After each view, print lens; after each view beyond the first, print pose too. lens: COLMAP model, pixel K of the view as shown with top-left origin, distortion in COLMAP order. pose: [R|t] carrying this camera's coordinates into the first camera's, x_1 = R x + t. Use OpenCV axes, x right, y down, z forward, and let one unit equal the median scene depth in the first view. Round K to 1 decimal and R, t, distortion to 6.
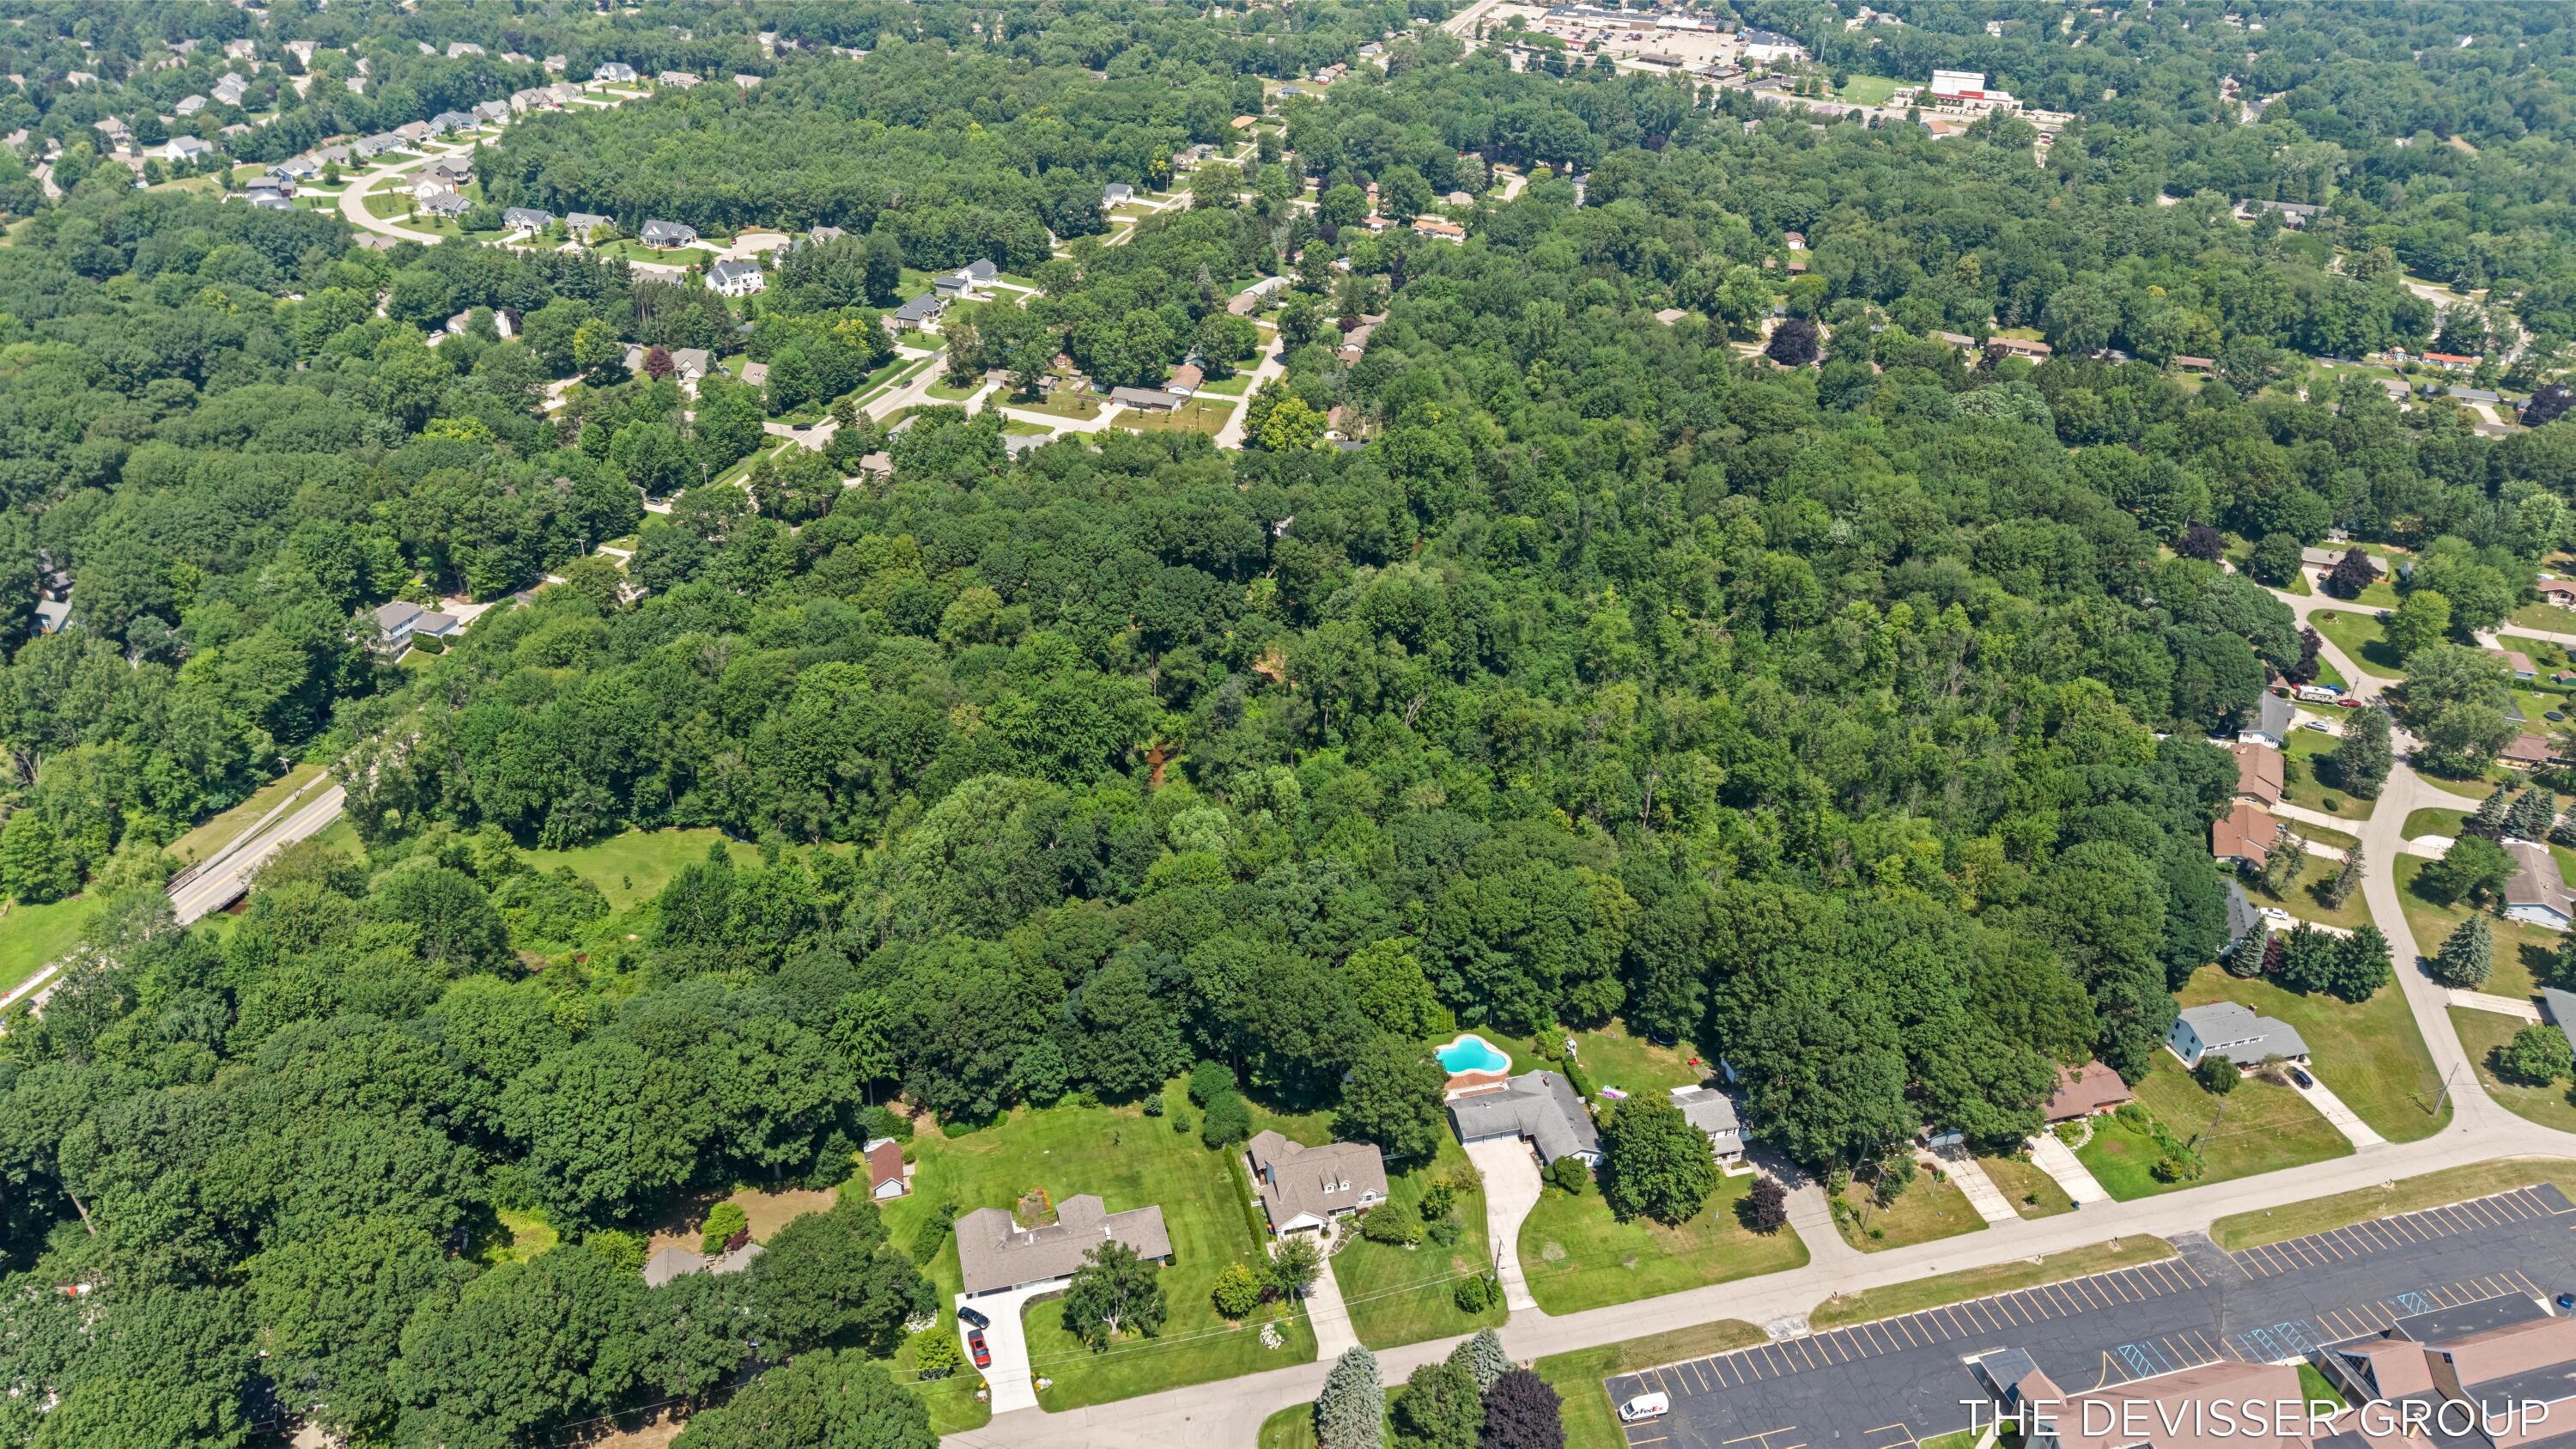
lens RADIAL K [[1730.1, 0, 1283.2], [0, 1730.1, 724.9], [0, 0, 1]] dist [0.051976, -0.059687]
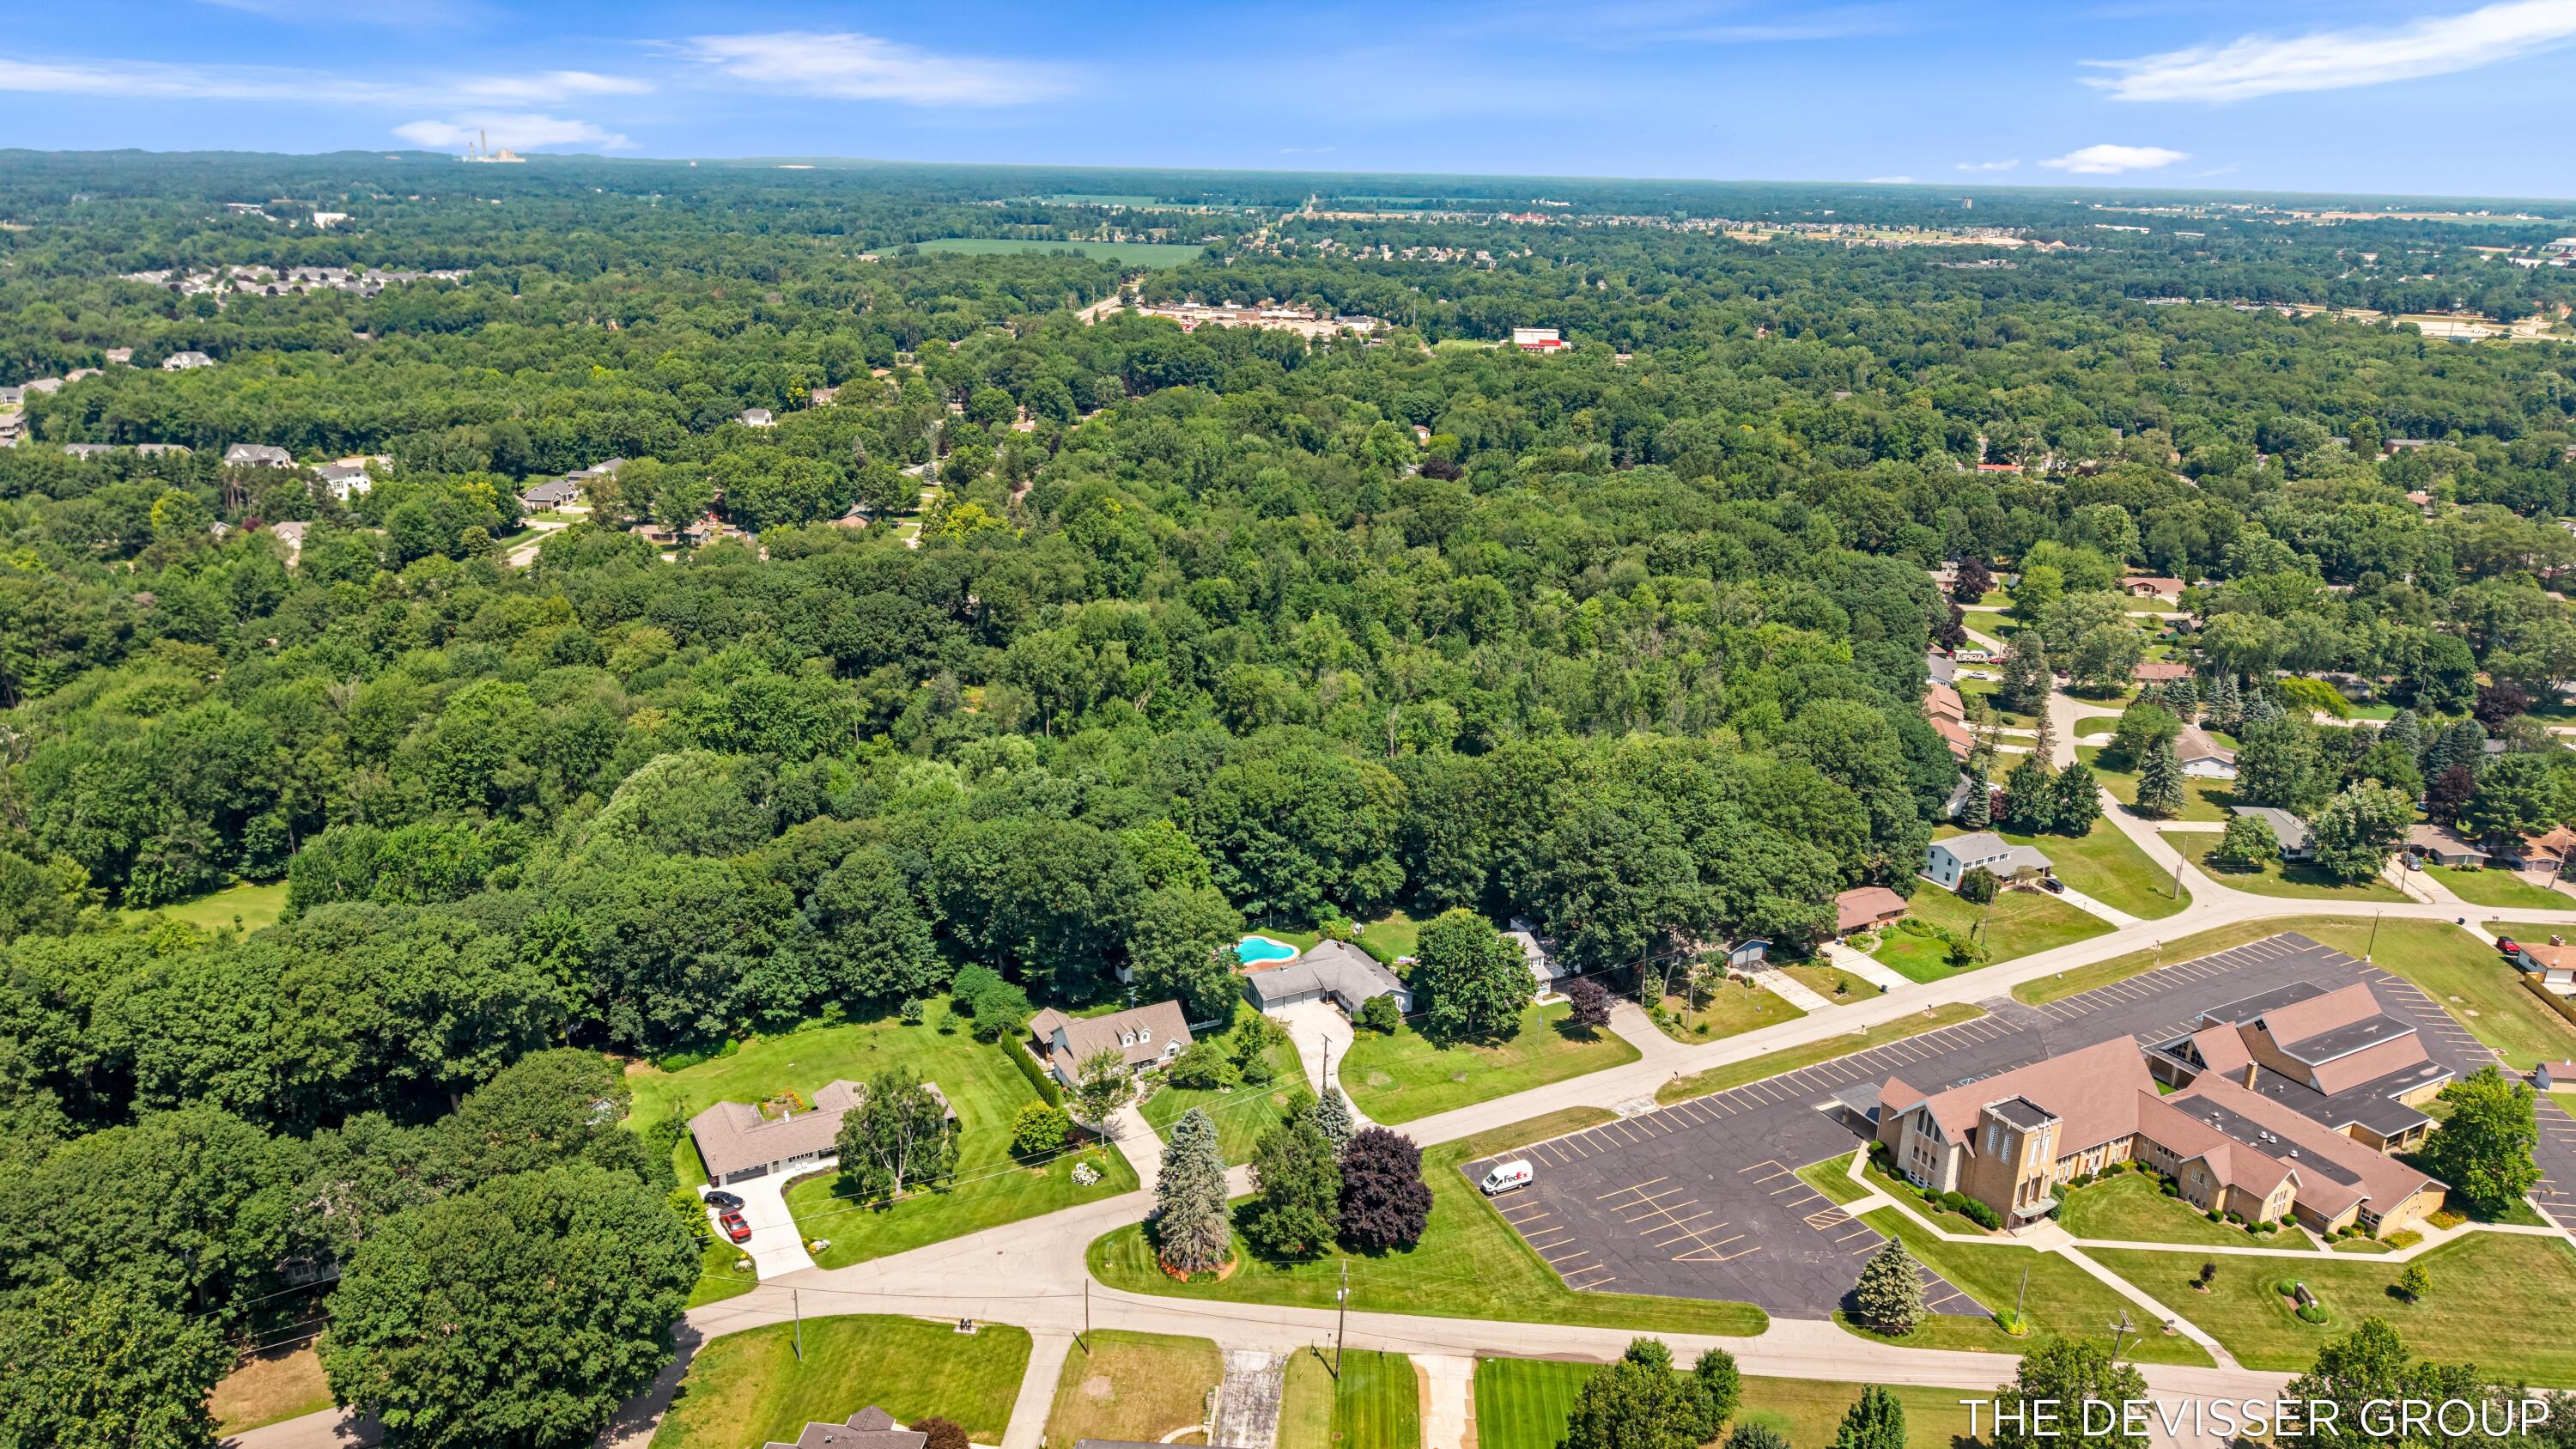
lens RADIAL K [[1749.5, 0, 1281.3], [0, 1749.5, 731.5], [0, 0, 1]] dist [0.042118, -0.049405]
pose [[0.975584, -0.081454, 0.203961, -0.058776], [0.122695, 0.972383, -0.198540, 0.265534], [-0.182156, 0.218717, 0.958635, 0.080027]]
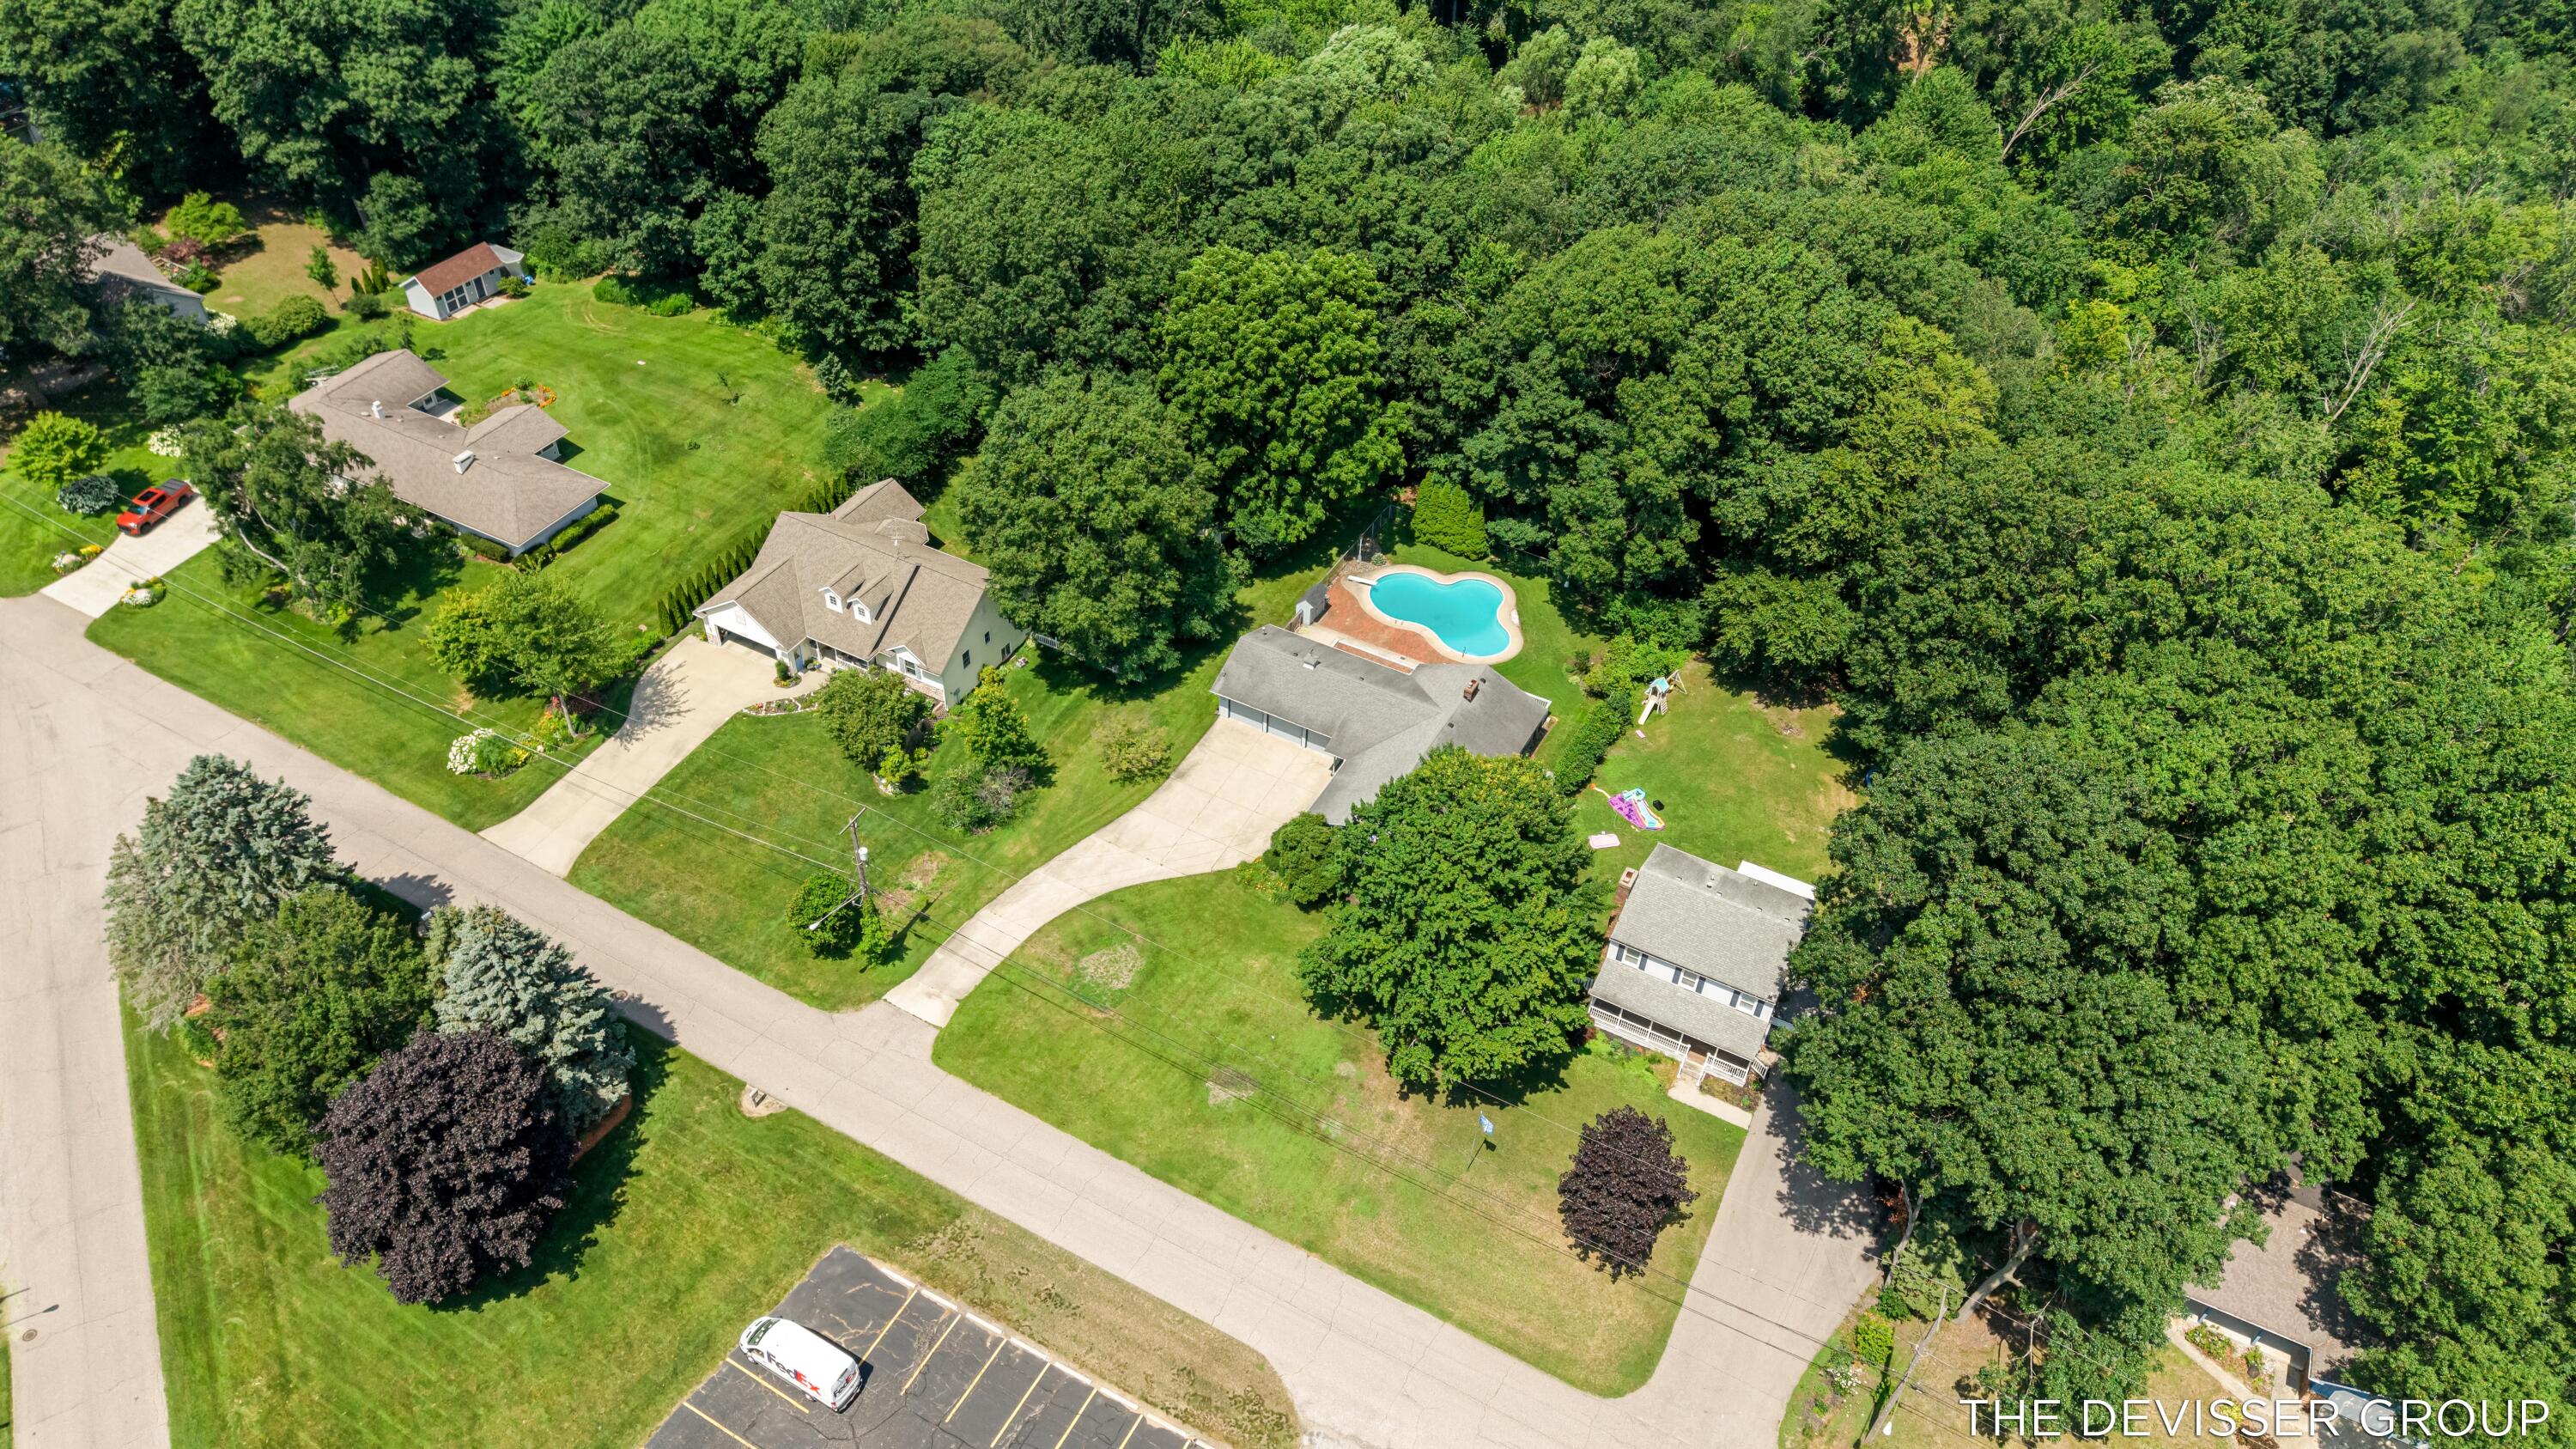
lens RADIAL K [[1720.1, 0, 1286.1], [0, 1720.1, 752.0], [0, 0, 1]] dist [0.063232, -0.079047]
pose [[0.726024, 0.464603, -0.506985, 0.322903], [-0.364928, 0.885180, 0.288589, 0.111401], [0.582852, -0.024510, 0.812209, 0.614210]]
